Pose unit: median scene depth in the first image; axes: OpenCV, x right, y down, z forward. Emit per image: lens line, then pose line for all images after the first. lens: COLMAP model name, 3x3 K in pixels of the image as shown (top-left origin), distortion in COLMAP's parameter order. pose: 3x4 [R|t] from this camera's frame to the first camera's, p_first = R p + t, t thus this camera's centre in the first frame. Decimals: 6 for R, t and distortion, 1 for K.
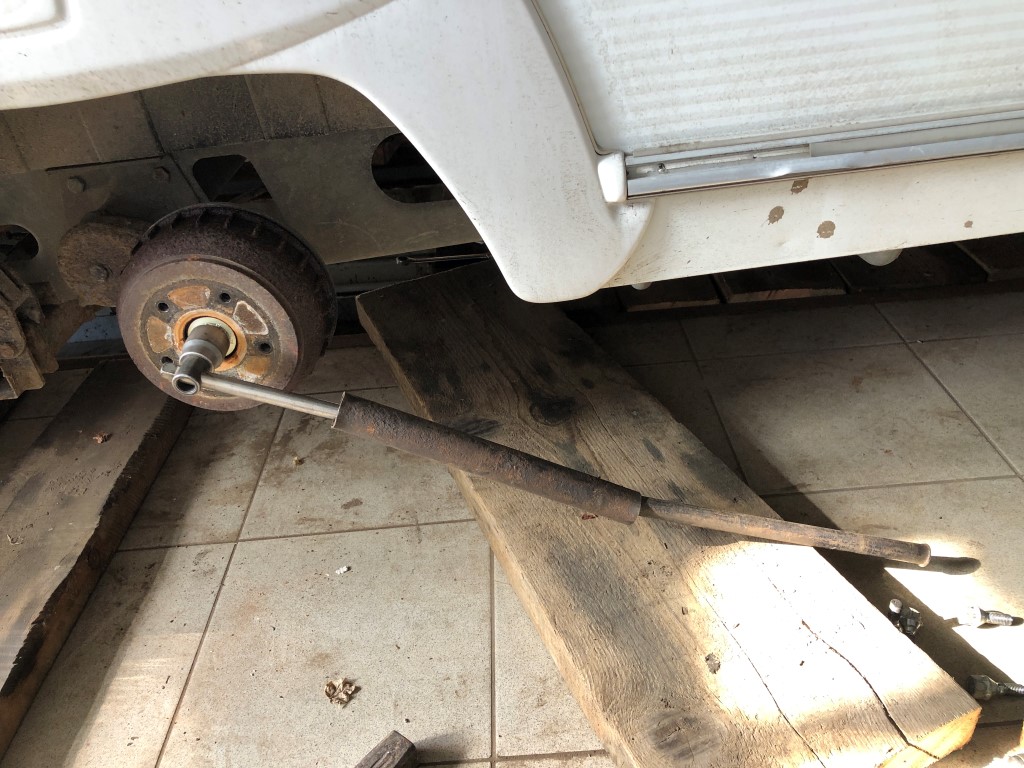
lens RADIAL K [[831.6, 0, 517.8], [0, 831.6, 378.4], [0, 0, 1]] dist [0.013899, -0.015287]
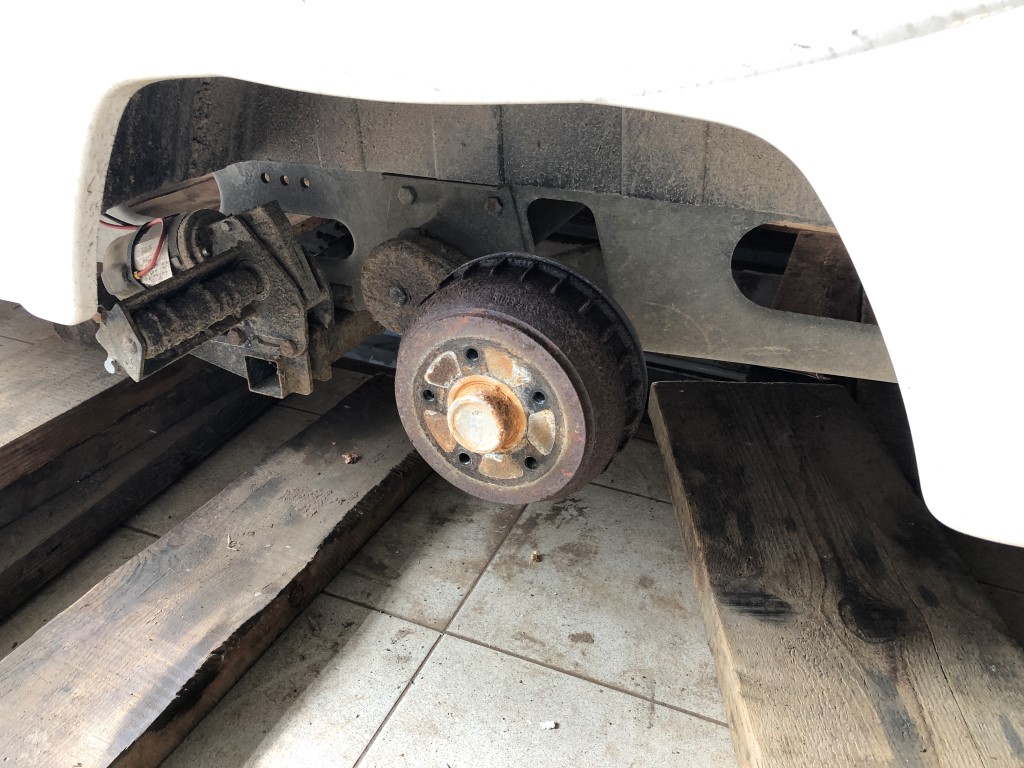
lens RADIAL K [[831.6, 0, 517.8], [0, 831.6, 378.4], [0, 0, 1]] dist [0.013899, -0.015287]
pose [[0.909485, 0.282106, -0.305373, -0.081617], [-0.302268, 0.953016, -0.019835, -0.058361], [0.285430, 0.110344, 0.952026, 0.183606]]
